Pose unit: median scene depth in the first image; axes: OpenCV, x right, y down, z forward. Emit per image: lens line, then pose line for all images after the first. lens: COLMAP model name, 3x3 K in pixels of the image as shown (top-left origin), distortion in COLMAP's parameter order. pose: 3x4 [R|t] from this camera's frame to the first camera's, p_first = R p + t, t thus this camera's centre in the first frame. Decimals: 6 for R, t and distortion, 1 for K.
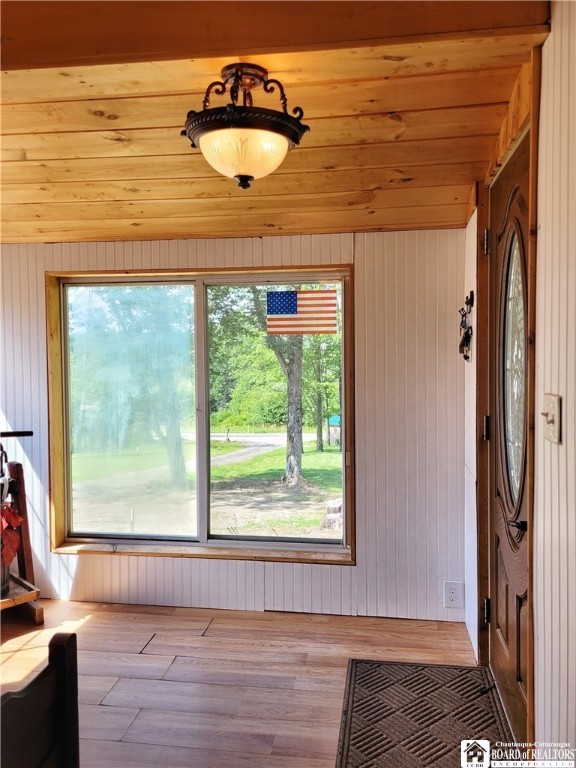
lens RADIAL K [[601.2, 0, 251.4], [0, 601.2, 380.6], [0, 0, 1]] dist [0.046363, -0.038137]
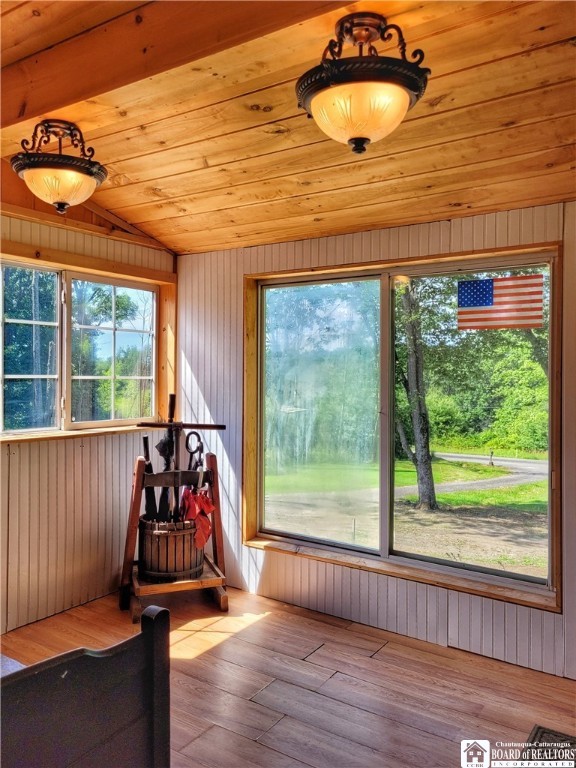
lens RADIAL K [[601.2, 0, 251.4], [0, 601.2, 380.6], [0, 0, 1]] dist [0.046363, -0.038137]
pose [[0.897203, 0.025235, -0.440897, 0.146141], [-0.038450, 0.999038, -0.021064, 0.027170], [0.439942, 0.035851, 0.897310, 0.076069]]
